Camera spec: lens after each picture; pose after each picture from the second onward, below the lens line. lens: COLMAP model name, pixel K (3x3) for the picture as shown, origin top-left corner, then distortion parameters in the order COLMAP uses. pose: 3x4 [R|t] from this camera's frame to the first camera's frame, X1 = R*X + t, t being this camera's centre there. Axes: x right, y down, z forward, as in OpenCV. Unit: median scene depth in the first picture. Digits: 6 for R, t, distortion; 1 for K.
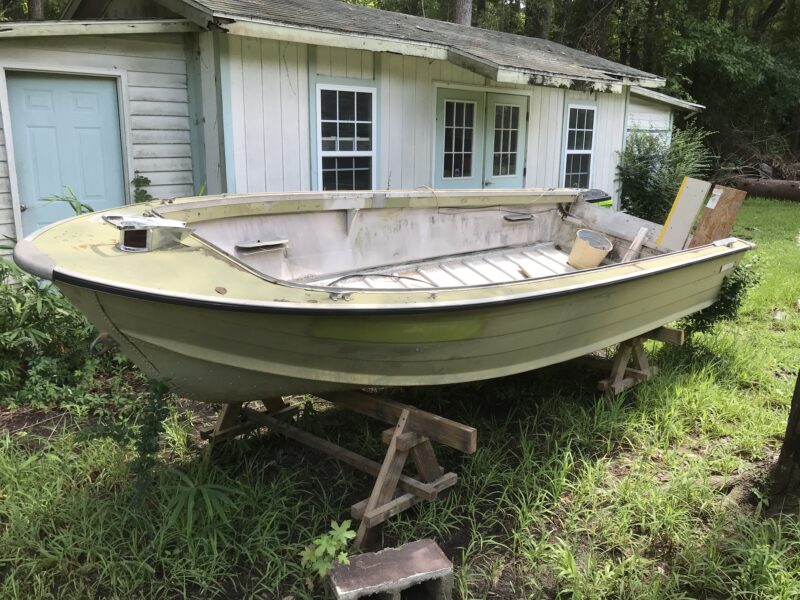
lens RADIAL K [[664.7, 0, 400.1], [0, 664.7, 299.6], [0, 0, 1]] dist [0.034020, -0.049338]
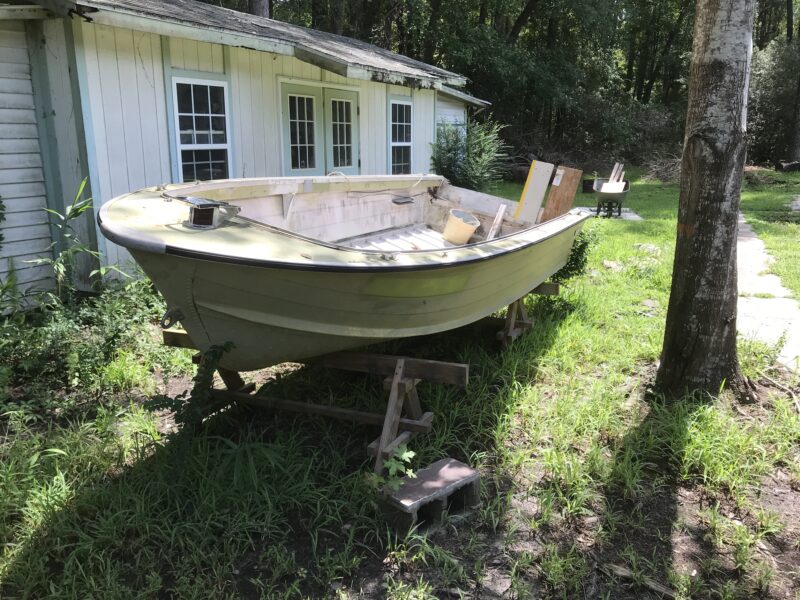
lens RADIAL K [[664.7, 0, 400.1], [0, 664.7, 299.6], [0, 0, 1]] dist [0.034020, -0.049338]
pose [[0.944812, -0.087466, 0.315722, -0.142406], [0.085877, 0.996125, 0.018971, 0.015896], [-0.316158, 0.009190, 0.948662, -0.042367]]
